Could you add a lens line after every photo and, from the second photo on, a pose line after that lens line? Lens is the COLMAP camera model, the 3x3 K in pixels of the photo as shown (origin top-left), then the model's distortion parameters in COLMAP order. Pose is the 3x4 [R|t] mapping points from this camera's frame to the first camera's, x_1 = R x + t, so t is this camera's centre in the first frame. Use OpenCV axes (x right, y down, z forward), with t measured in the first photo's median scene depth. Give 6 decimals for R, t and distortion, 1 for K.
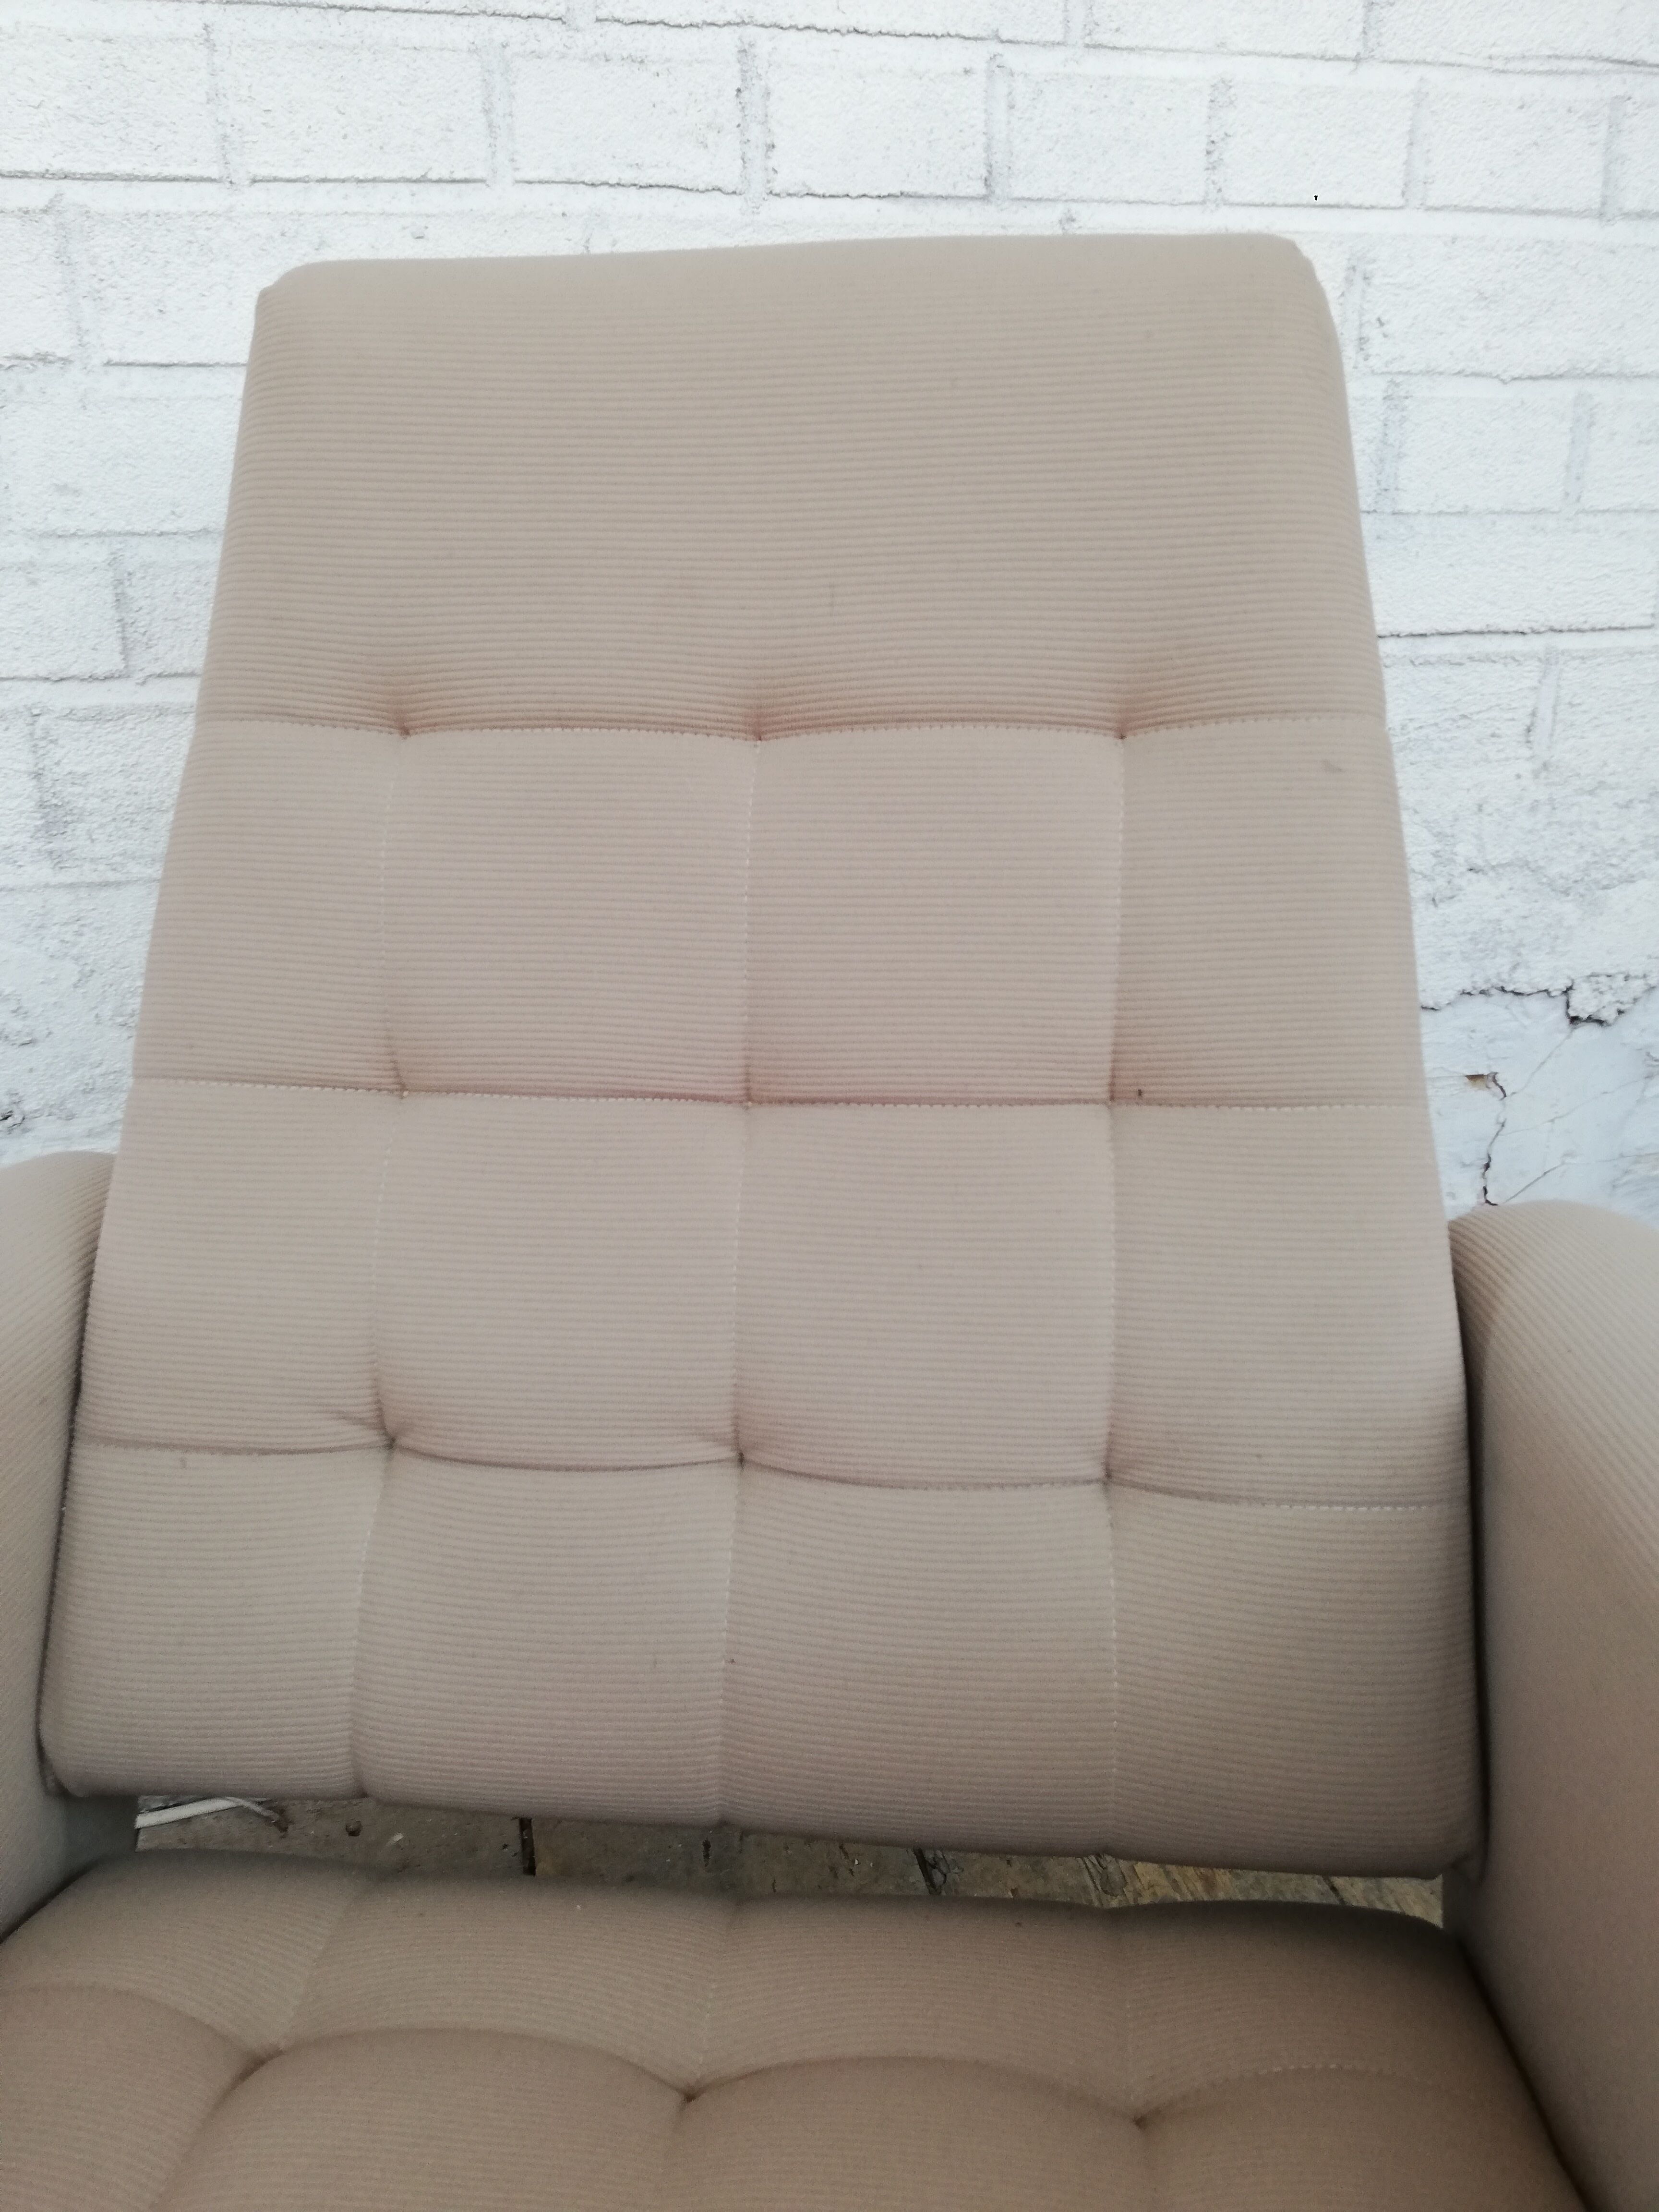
lens RADIAL K [[1586.4, 0, 807.8], [0, 1586.4, 1063.4], [0, 0, 1]] dist [0.008447, -0.006841]
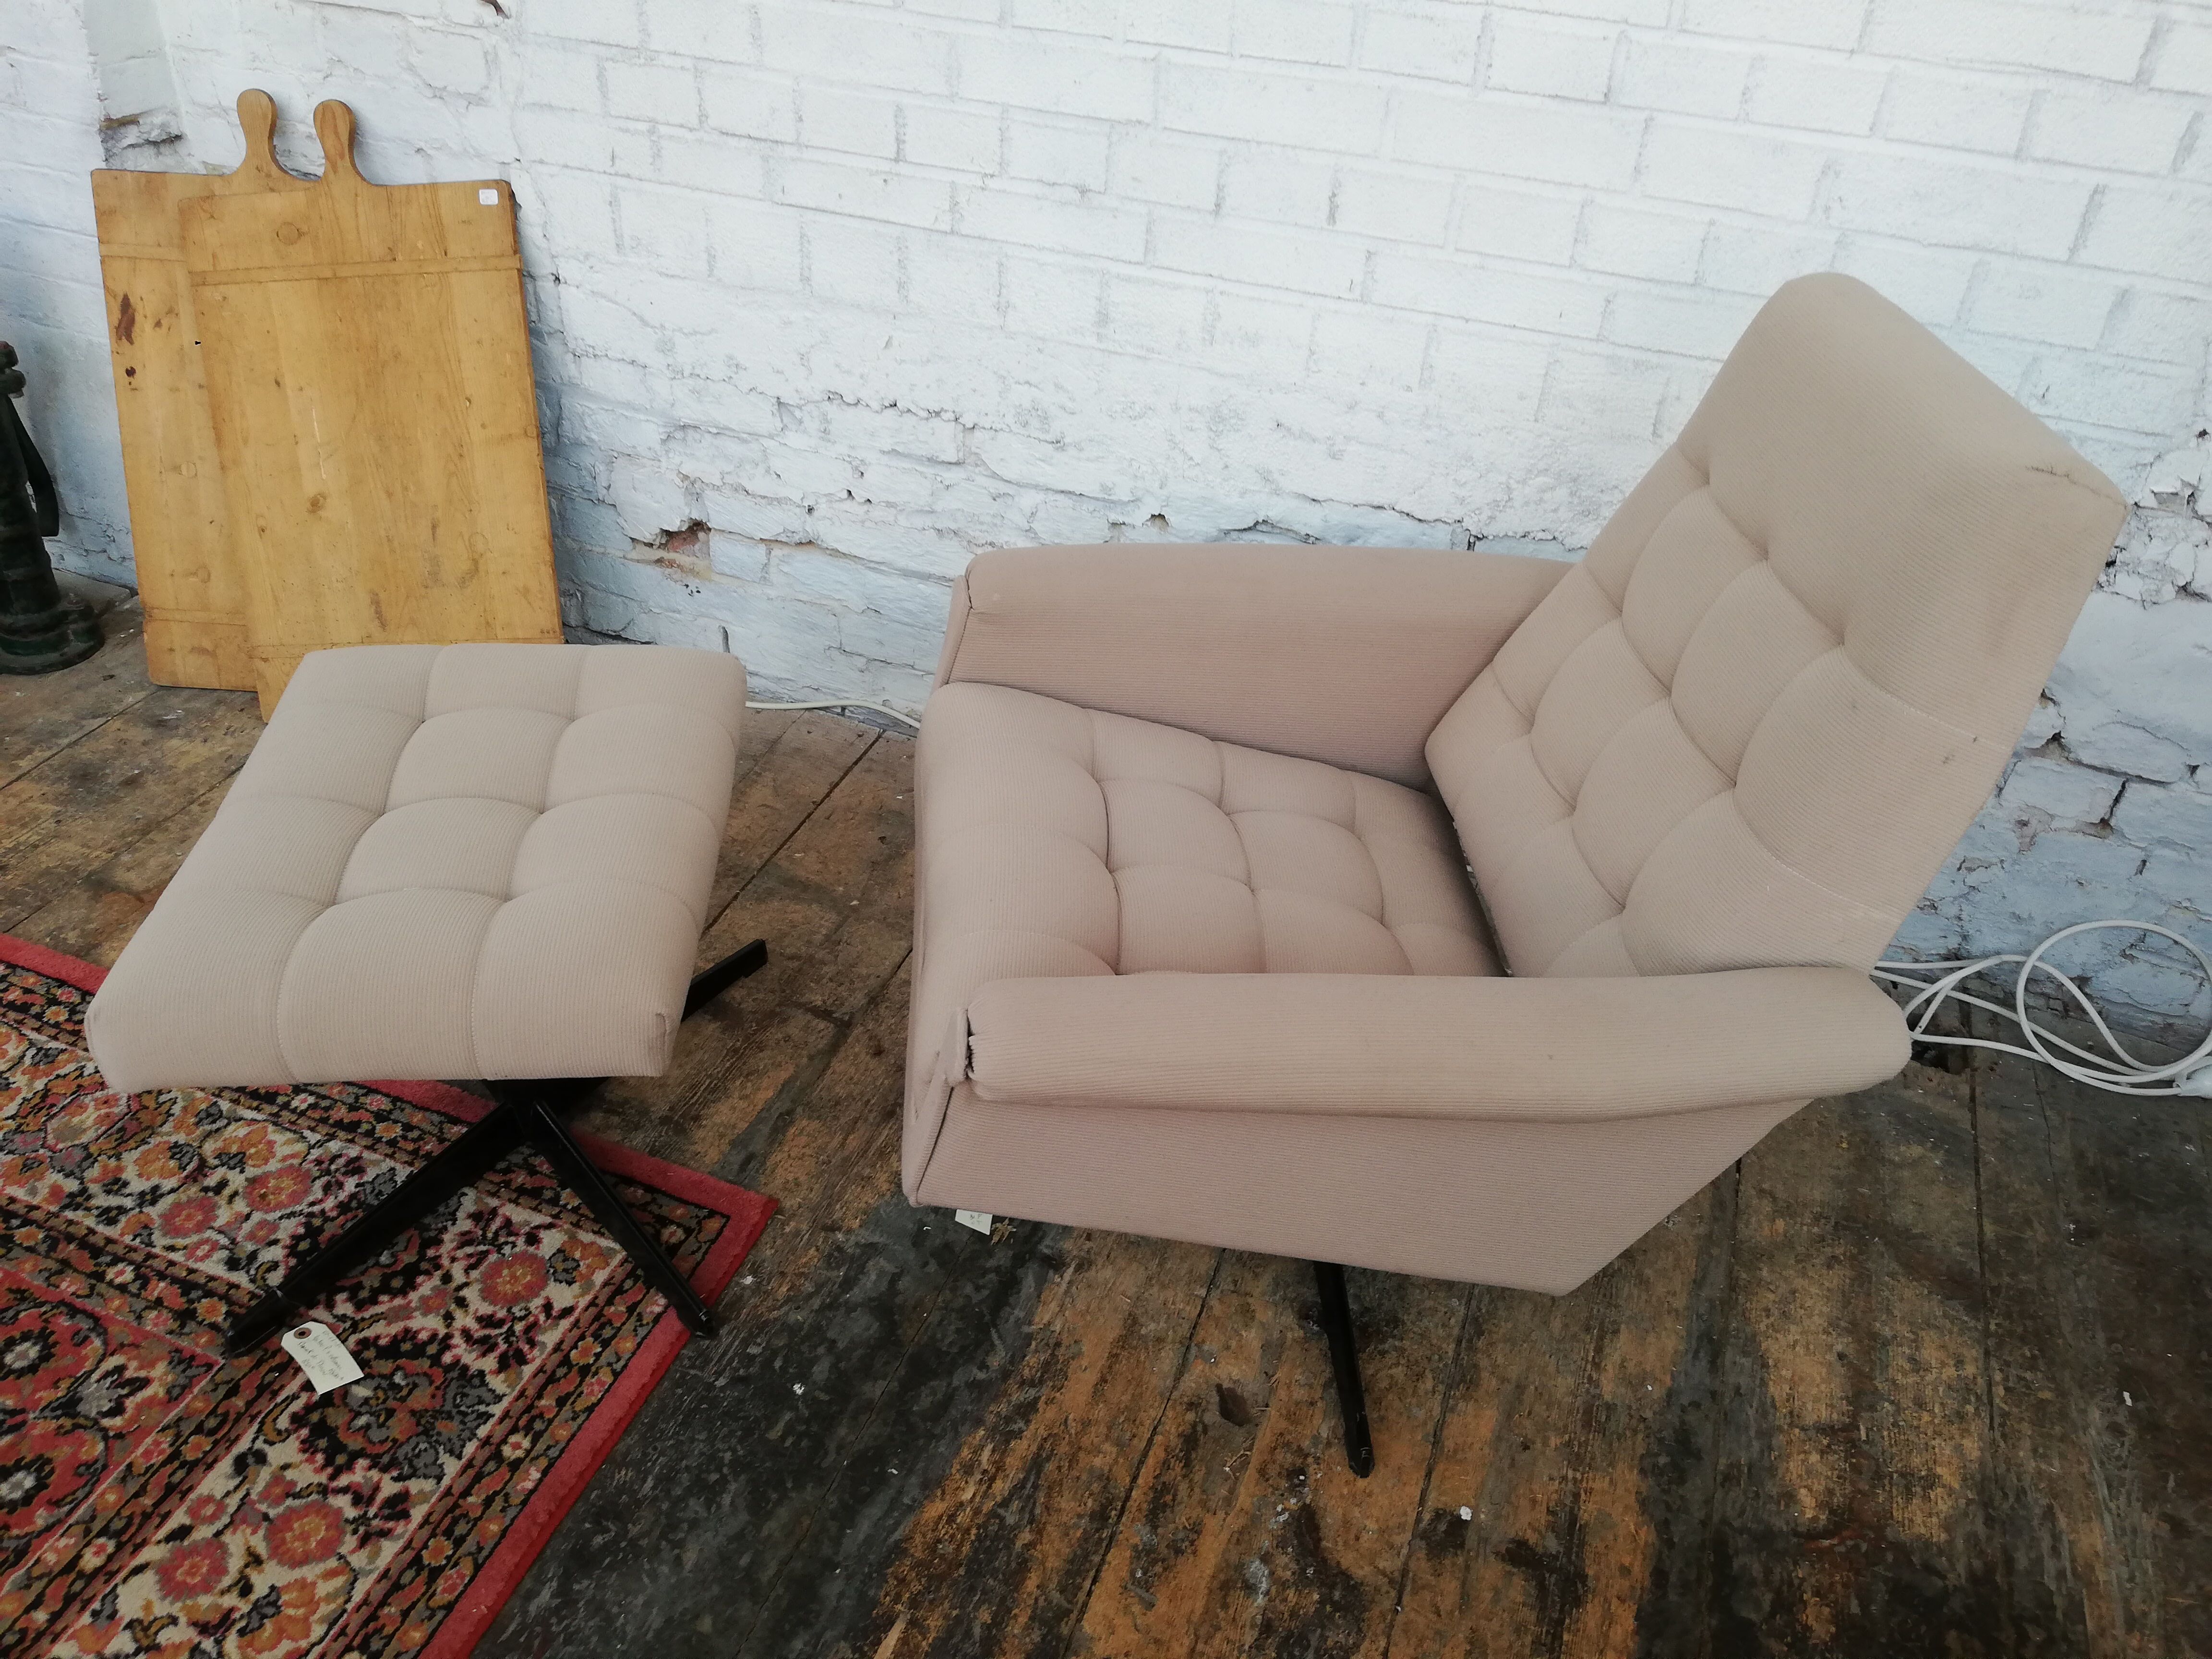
lens RADIAL K [[1662.9, 0, 1115.8], [0, 1662.9, 812.3], [0, 0, 1]] dist [0.041841, -0.060059]
pose [[0.838627, 0.369678, -0.400054, 0.769931], [-0.237181, 0.908986, 0.342767, -0.350046], [0.490356, -0.192568, 0.849981, -1.167903]]
